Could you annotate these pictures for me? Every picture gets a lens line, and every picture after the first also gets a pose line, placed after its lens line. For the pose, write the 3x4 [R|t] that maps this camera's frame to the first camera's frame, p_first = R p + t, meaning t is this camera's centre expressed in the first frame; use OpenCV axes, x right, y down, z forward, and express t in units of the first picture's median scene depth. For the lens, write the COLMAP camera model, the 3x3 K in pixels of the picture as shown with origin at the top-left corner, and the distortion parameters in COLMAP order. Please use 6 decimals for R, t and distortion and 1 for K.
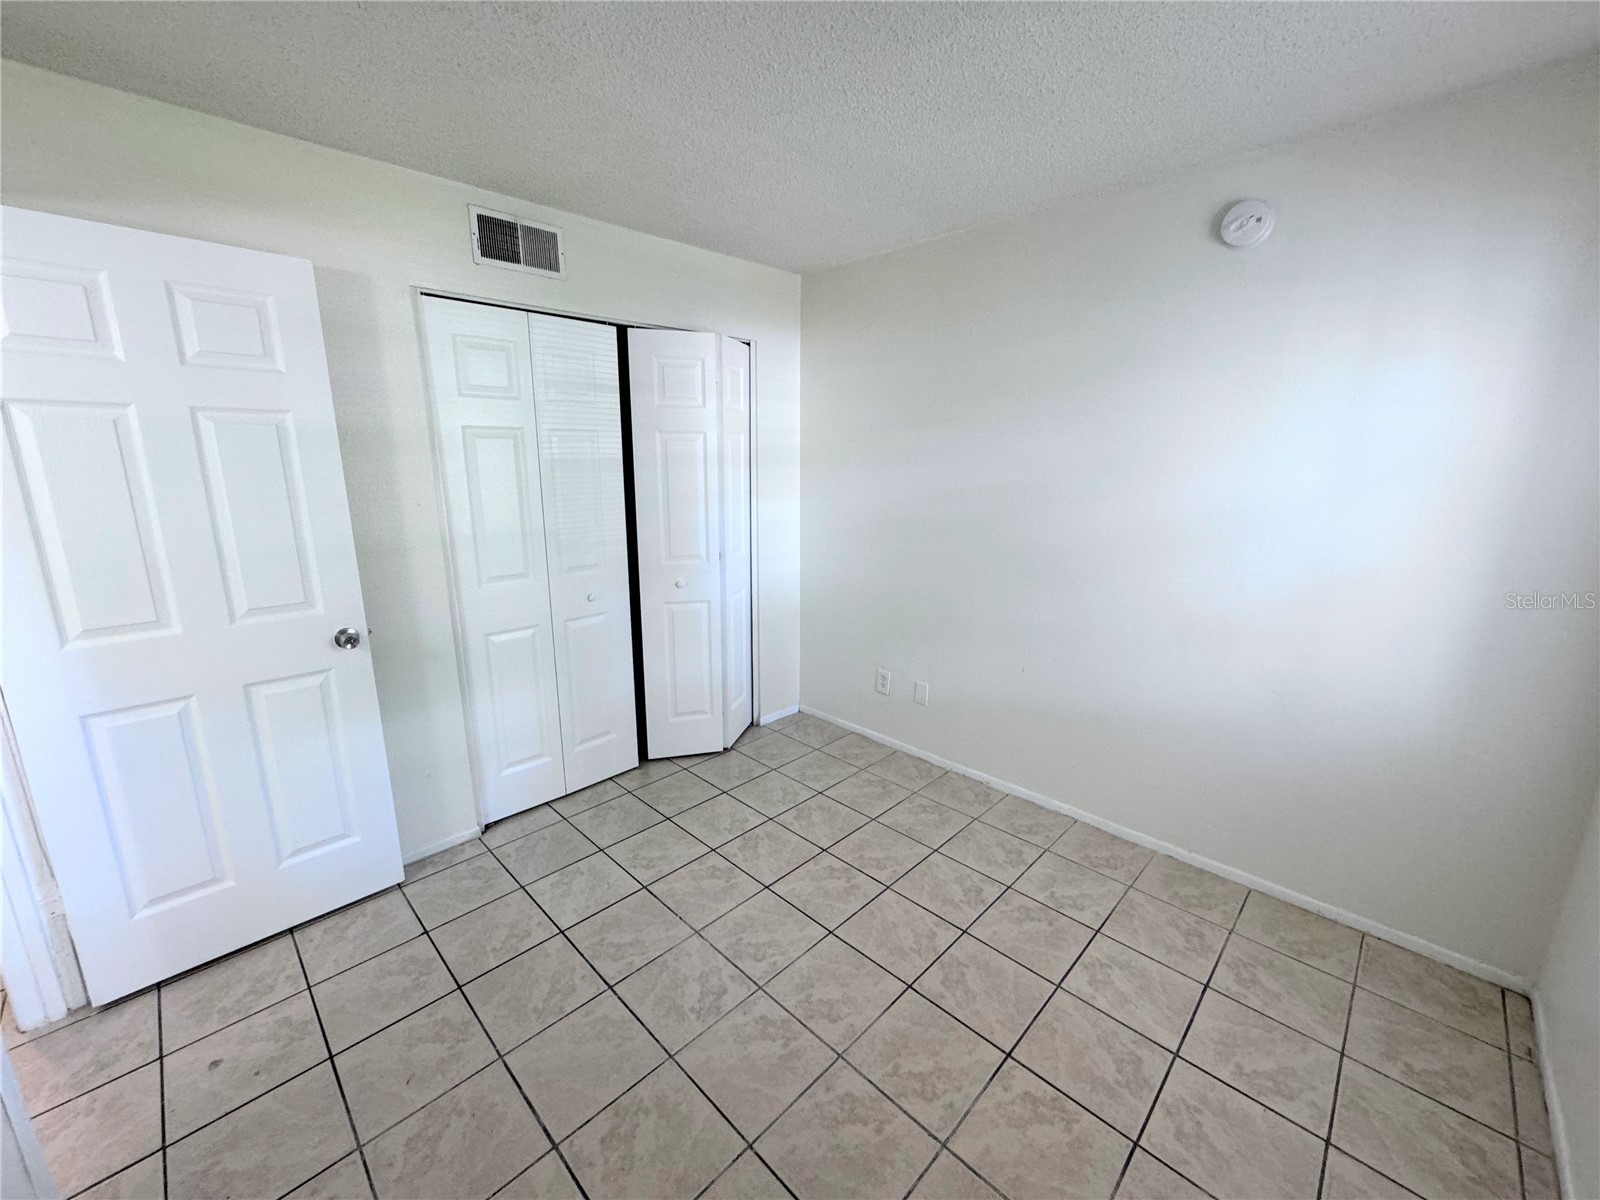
lens RADIAL K [[638.4, 0, 800.0], [0, 638.4, 600.0], [0, 0, 1]] dist [-0.001428, -0.000062]
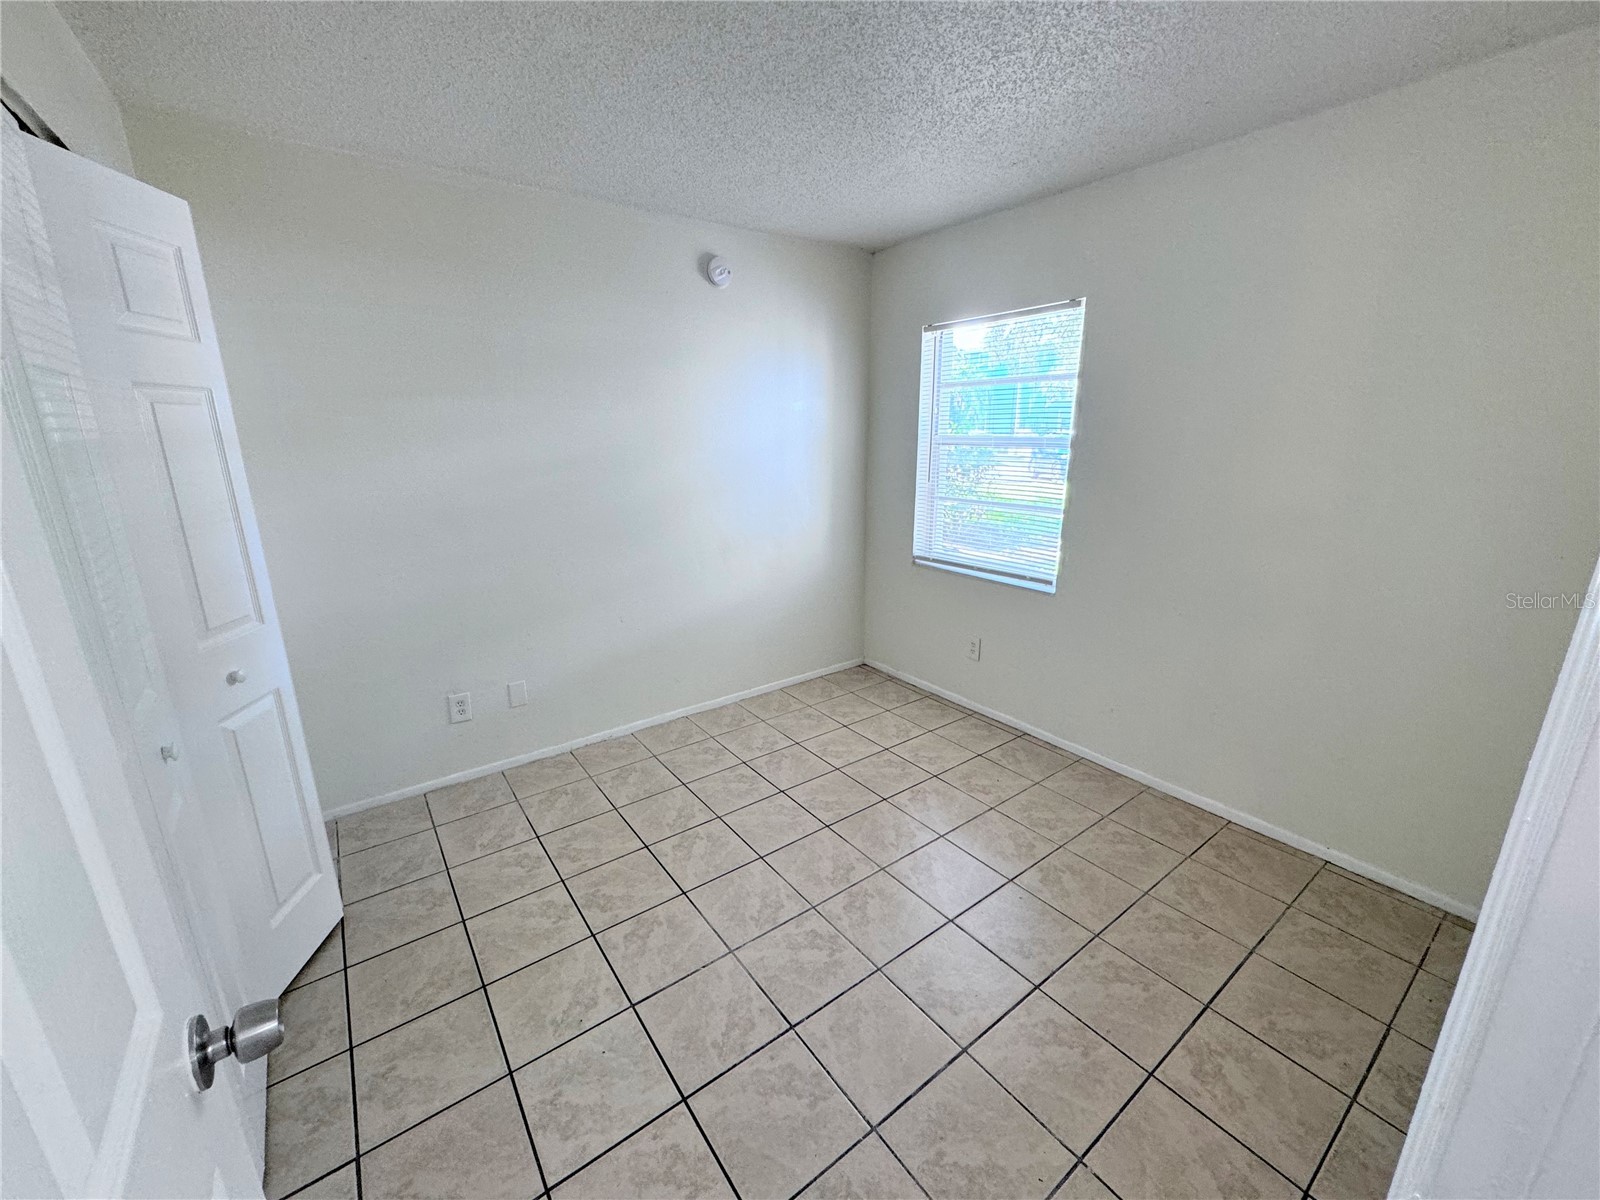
lens RADIAL K [[638.4, 0, 800.0], [0, 638.4, 600.0], [0, 0, 1]] dist [-0.001428, -0.000062]
pose [[0.148149, -0.263243, 0.953286, -0.762199], [0.226219, 0.947387, 0.226458, -0.124508], [-0.962745, 0.182102, 0.199905, 0.539224]]
